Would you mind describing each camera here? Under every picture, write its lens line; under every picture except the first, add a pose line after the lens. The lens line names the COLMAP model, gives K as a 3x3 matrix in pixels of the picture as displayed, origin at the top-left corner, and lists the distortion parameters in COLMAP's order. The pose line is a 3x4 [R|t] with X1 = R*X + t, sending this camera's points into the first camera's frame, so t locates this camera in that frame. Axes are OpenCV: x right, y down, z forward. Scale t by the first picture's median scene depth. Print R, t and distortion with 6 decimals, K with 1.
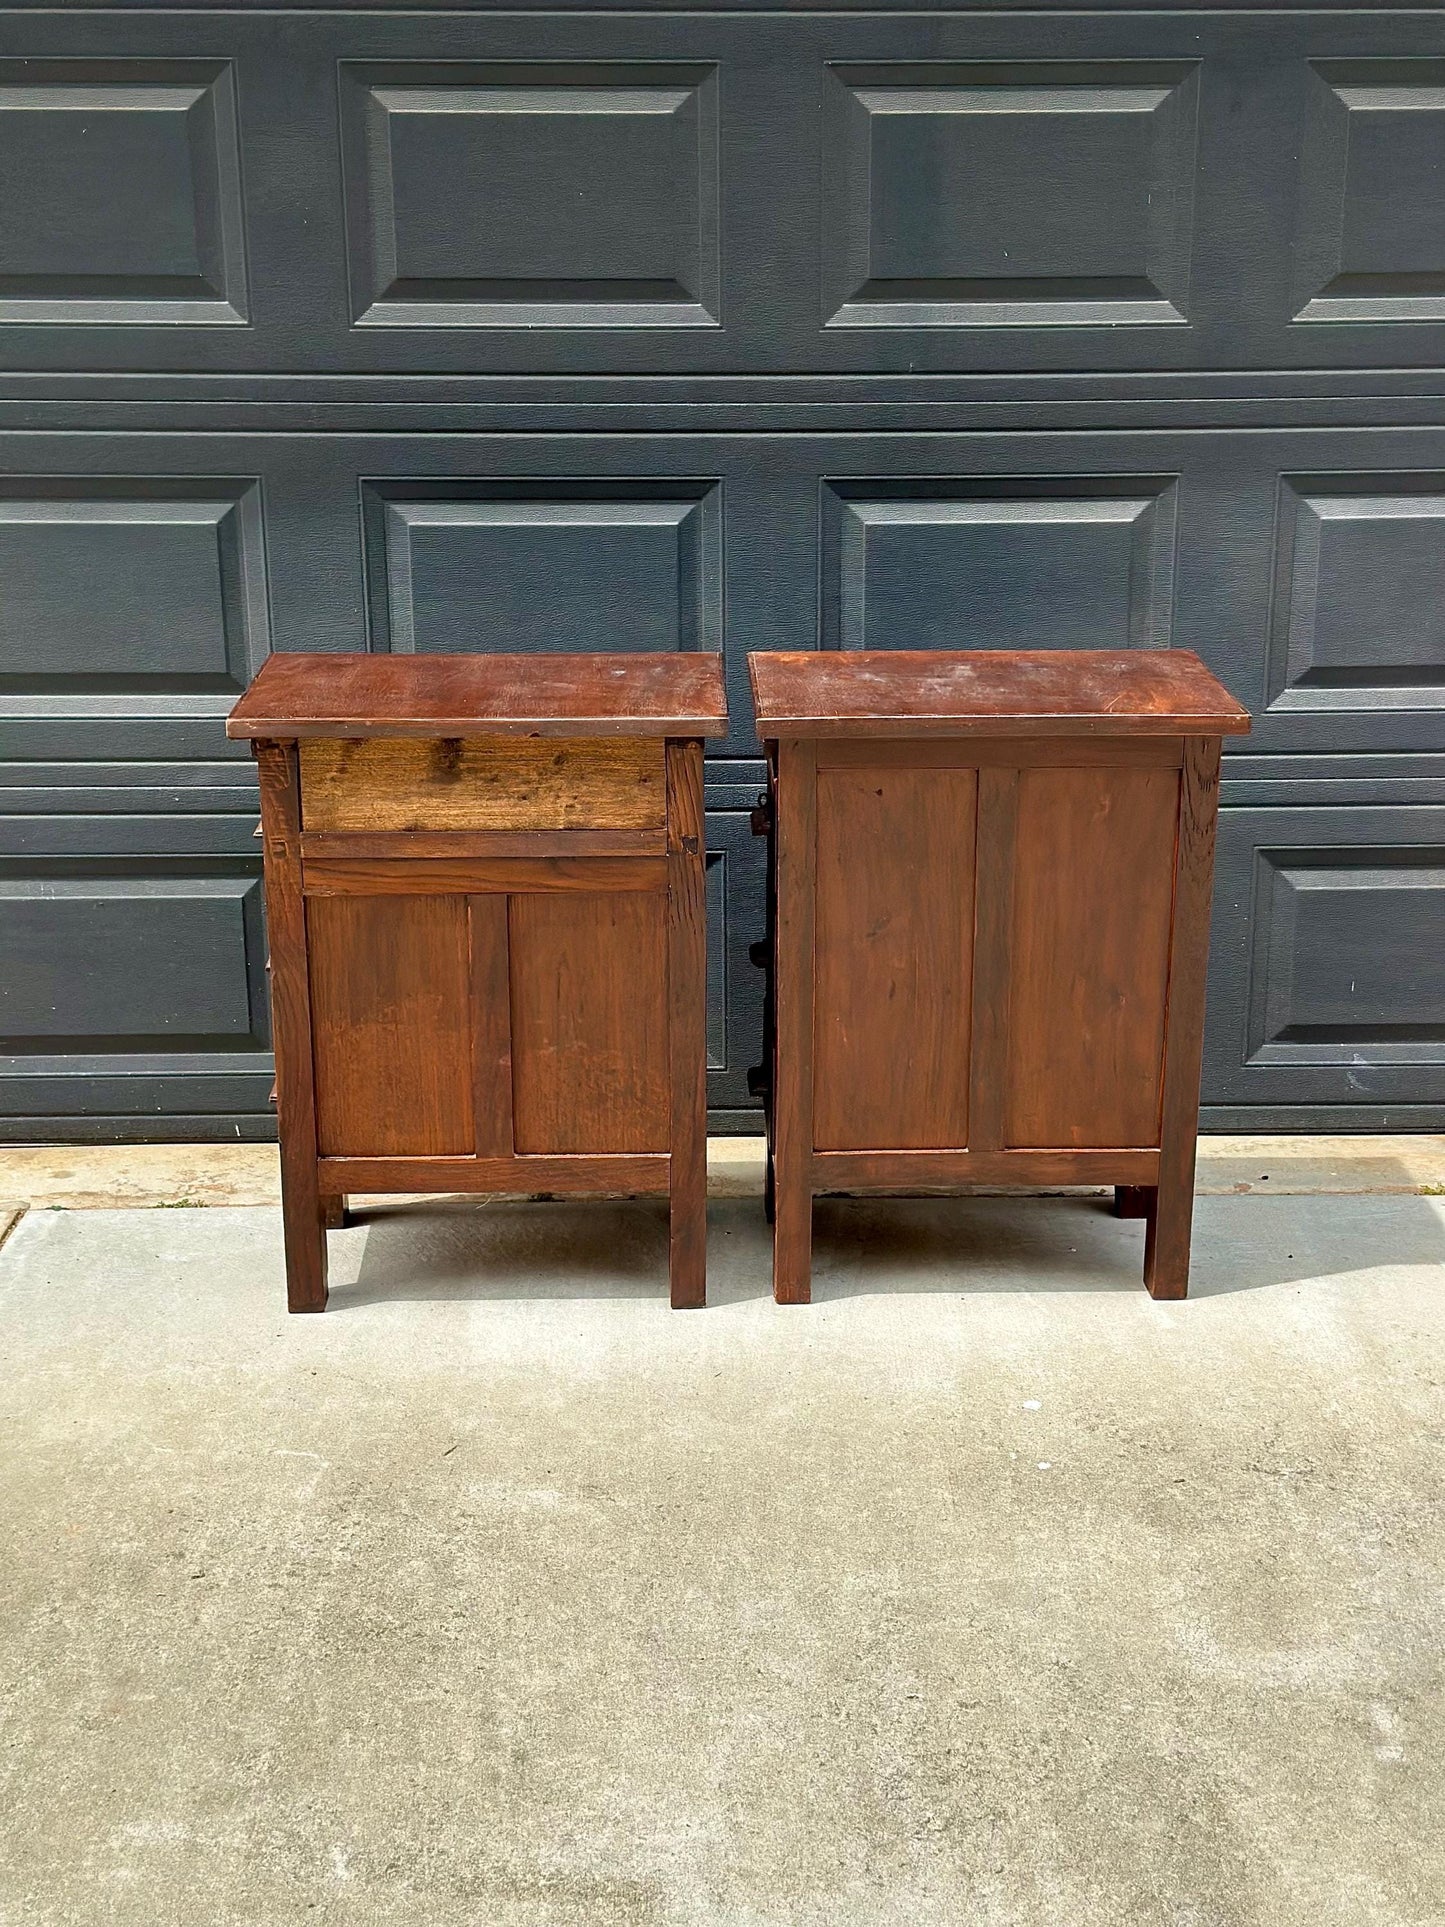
lens RADIAL K [[2684.1, 0, 752.0], [0, 2684.1, 972.6], [0, 0, 1]] dist [0.133269, 0.000000]
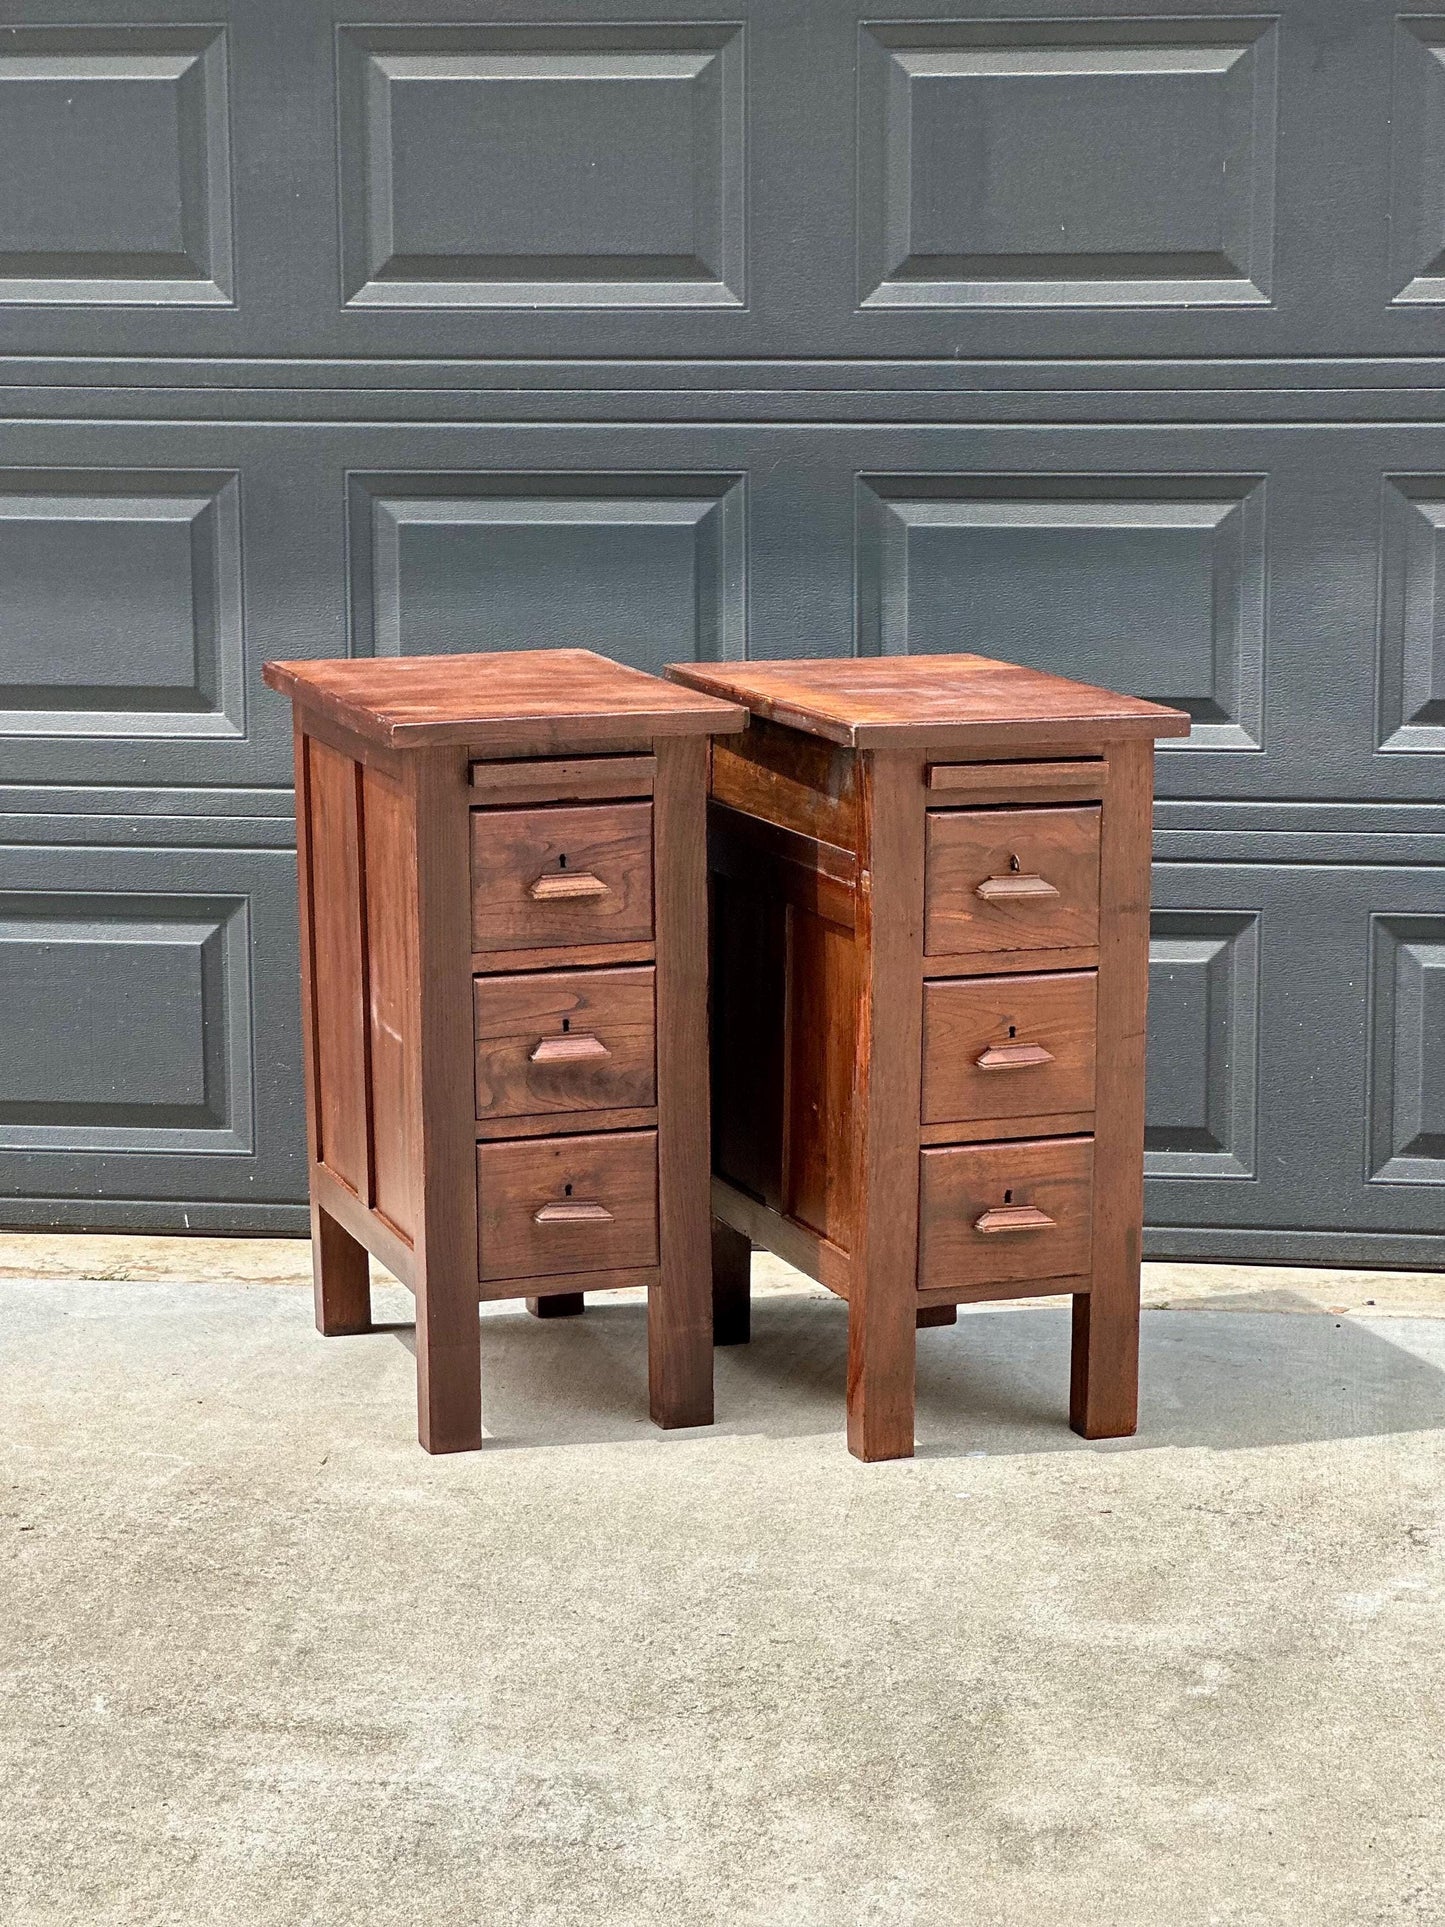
lens RADIAL K [[4284.0, 0, 730.2], [0, 4284.0, 953.9], [0, 0, 1]] dist [0.200386, 0.000000]
pose [[0.988613, 0.022634, -0.148770, 0.236477], [-0.043872, 0.989027, -0.141069, 0.206105], [0.143944, 0.145989, 0.978758, -0.430968]]
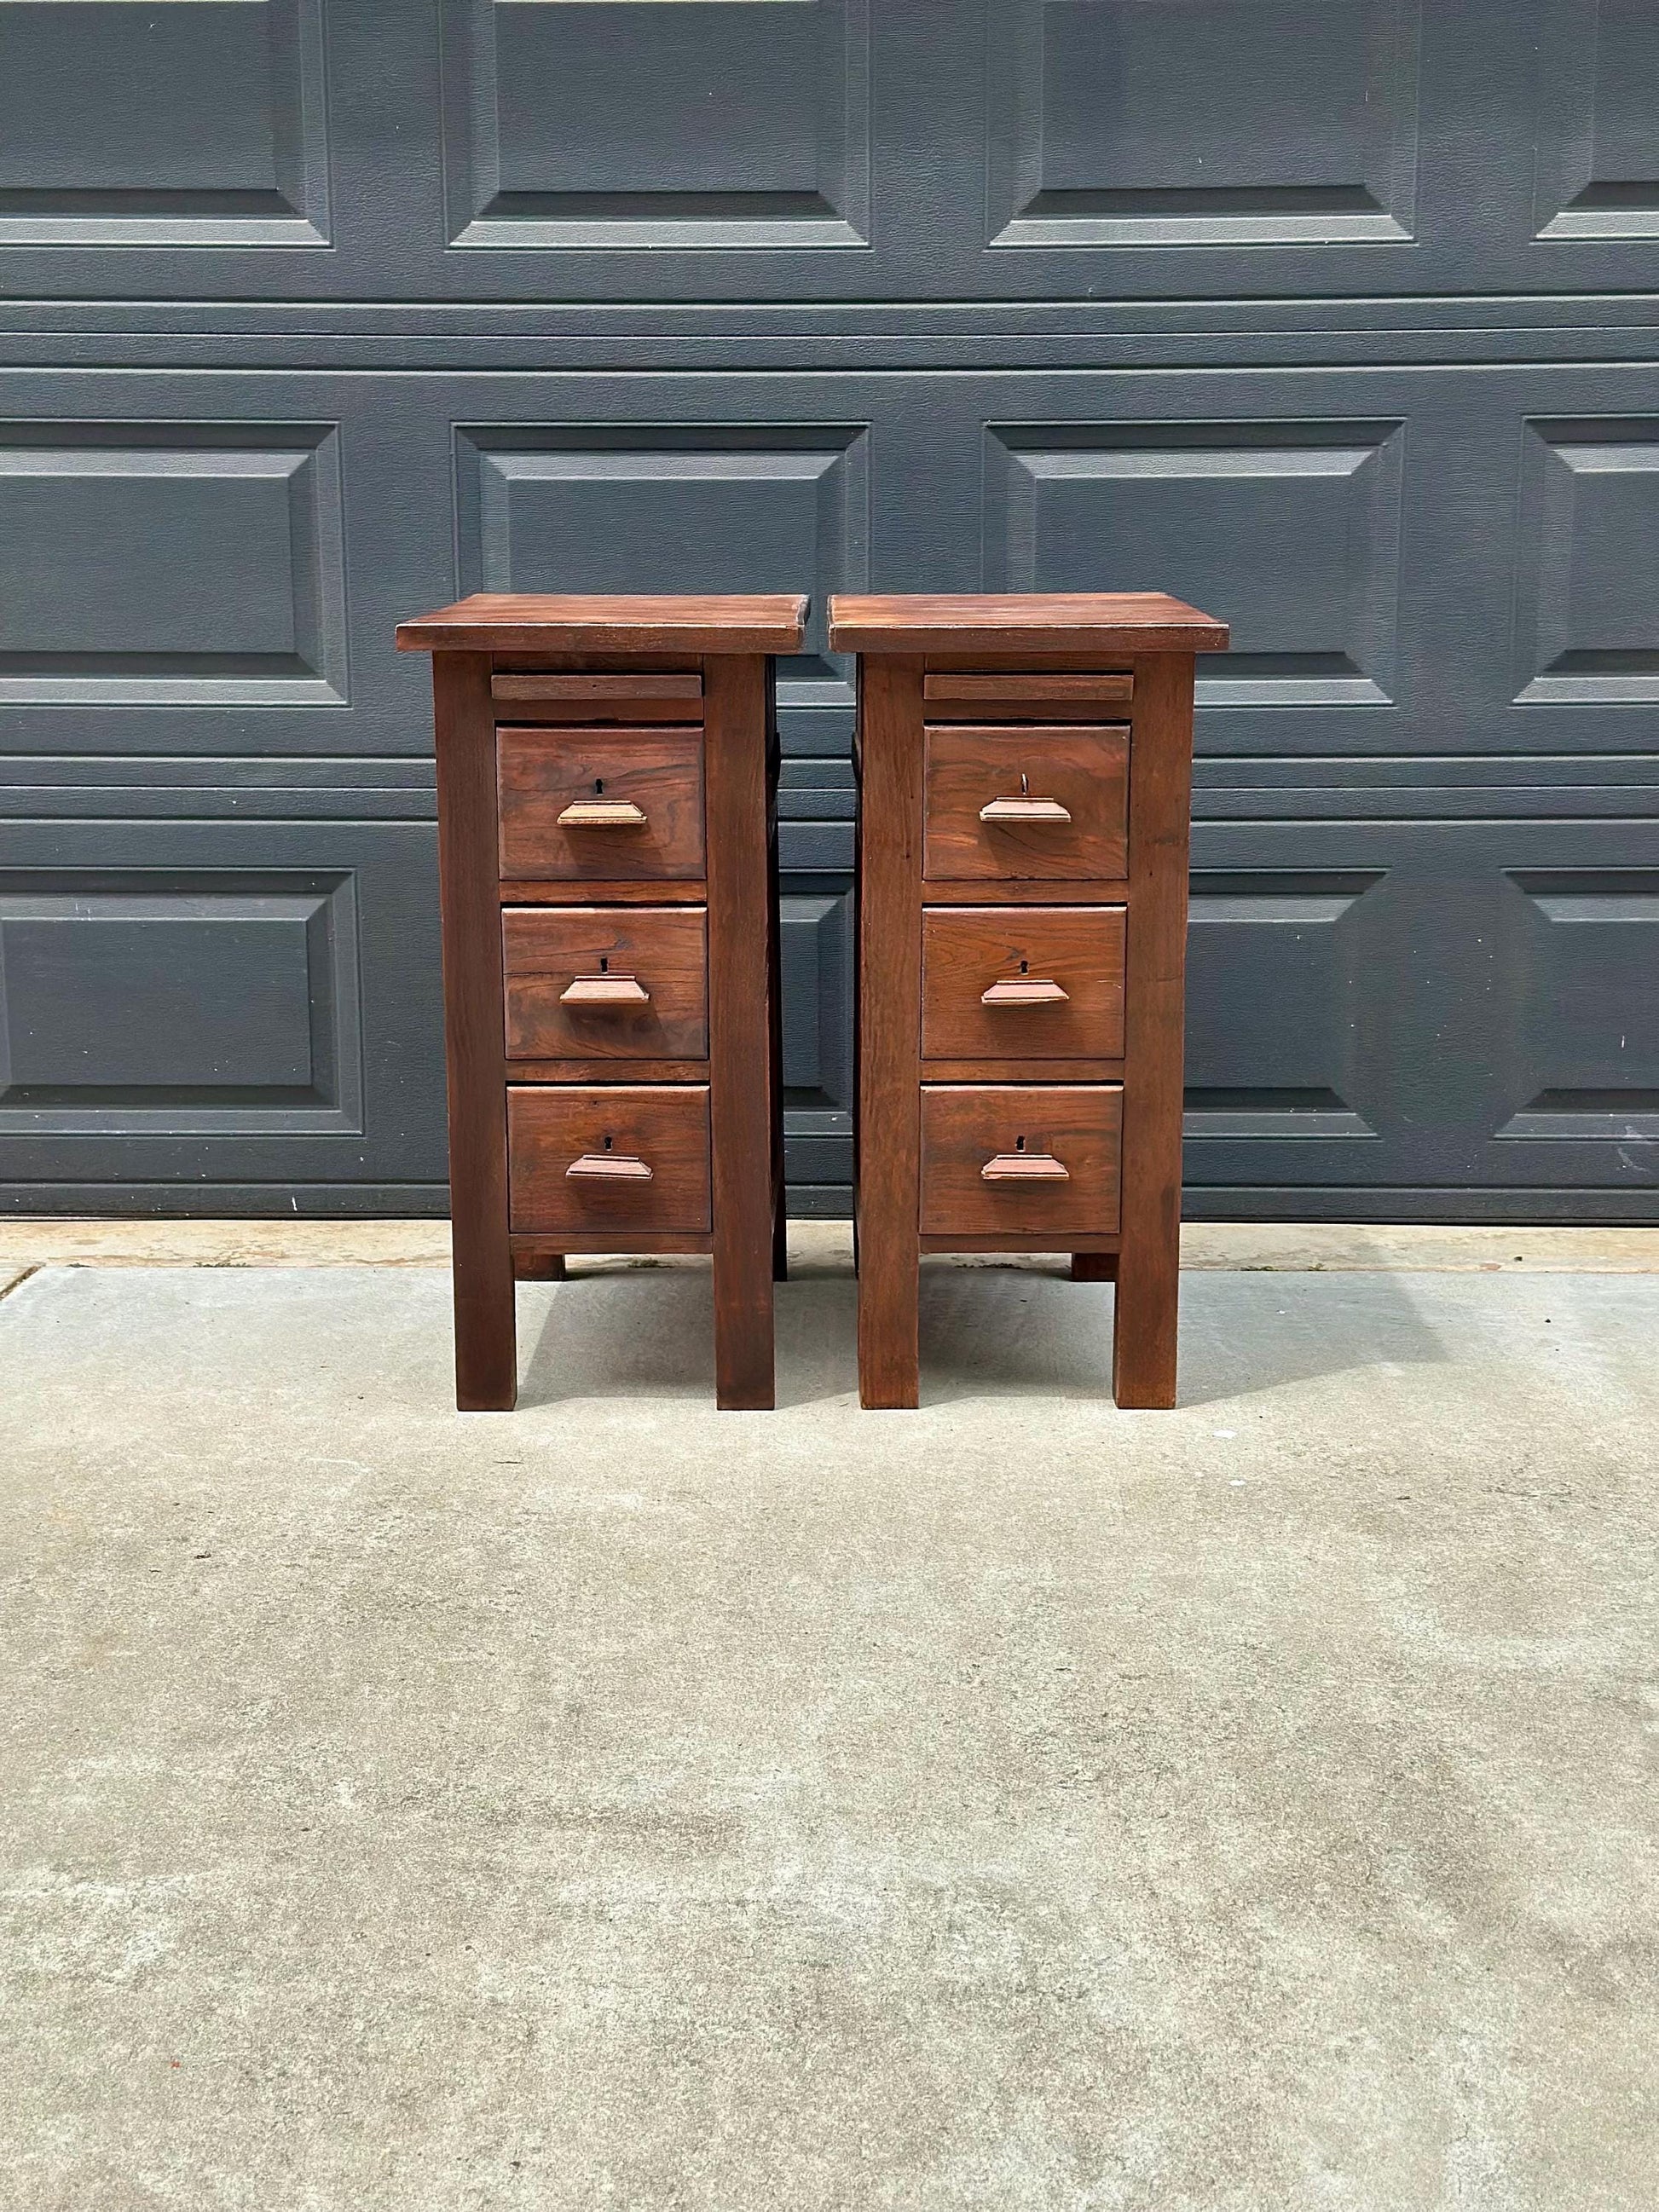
lens RADIAL K [[3081.2, 0, 810.3], [0, 3081.2, 1080.0], [0, 0, 1]] dist [0.133269, 0.000000]
pose [[0.998837, 0.007453, -0.047638, 0.022462], [-0.013177, 0.992565, -0.121004, 0.173656], [0.046382, 0.121491, 0.991508, 0.049692]]
